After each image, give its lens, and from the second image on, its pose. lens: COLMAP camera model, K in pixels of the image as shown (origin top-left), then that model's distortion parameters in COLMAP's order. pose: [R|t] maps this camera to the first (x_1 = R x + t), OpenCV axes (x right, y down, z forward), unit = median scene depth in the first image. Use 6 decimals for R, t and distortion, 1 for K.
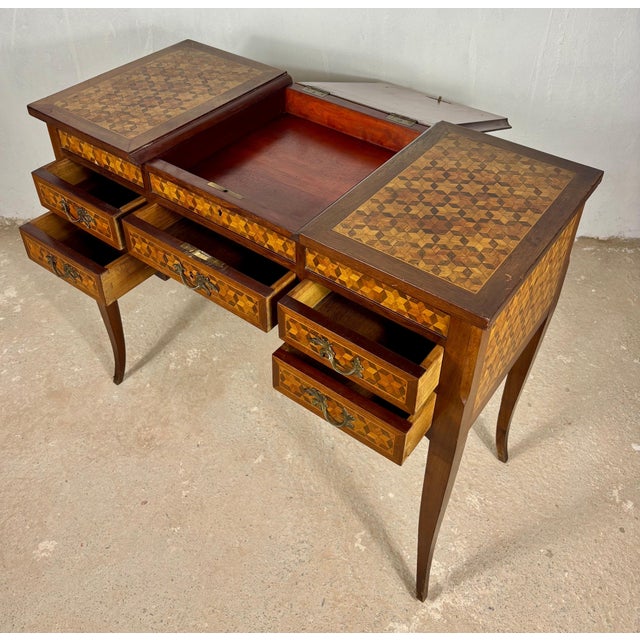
lens RADIAL K [[646.3, 0, 316.7], [0, 646.3, 243.0], [0, 0, 1]] dist [0.089086, -0.120865]
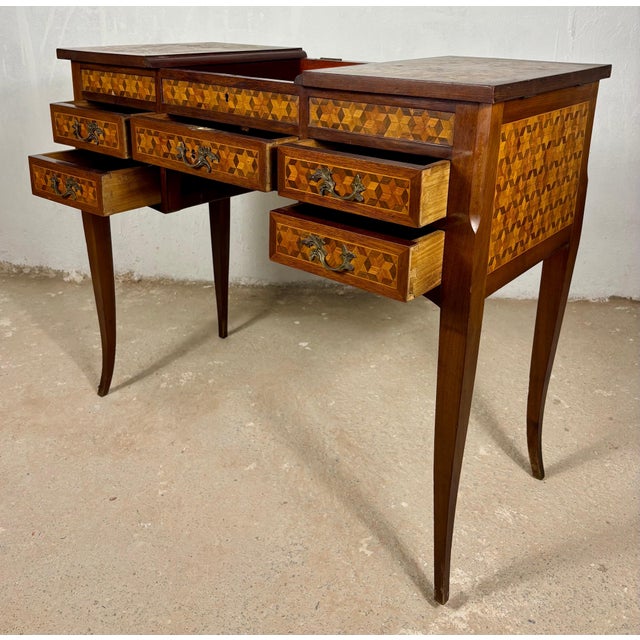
lens RADIAL K [[665.5, 0, 307.3], [0, 665.5, 239.5], [0, 0, 1]] dist [0.108174, -0.145885]
pose [[0.998347, 0.026876, -0.050799, 0.027372], [-0.042134, 0.943411, -0.328938, 0.396818], [0.039084, 0.330534, 0.942984, 0.075827]]
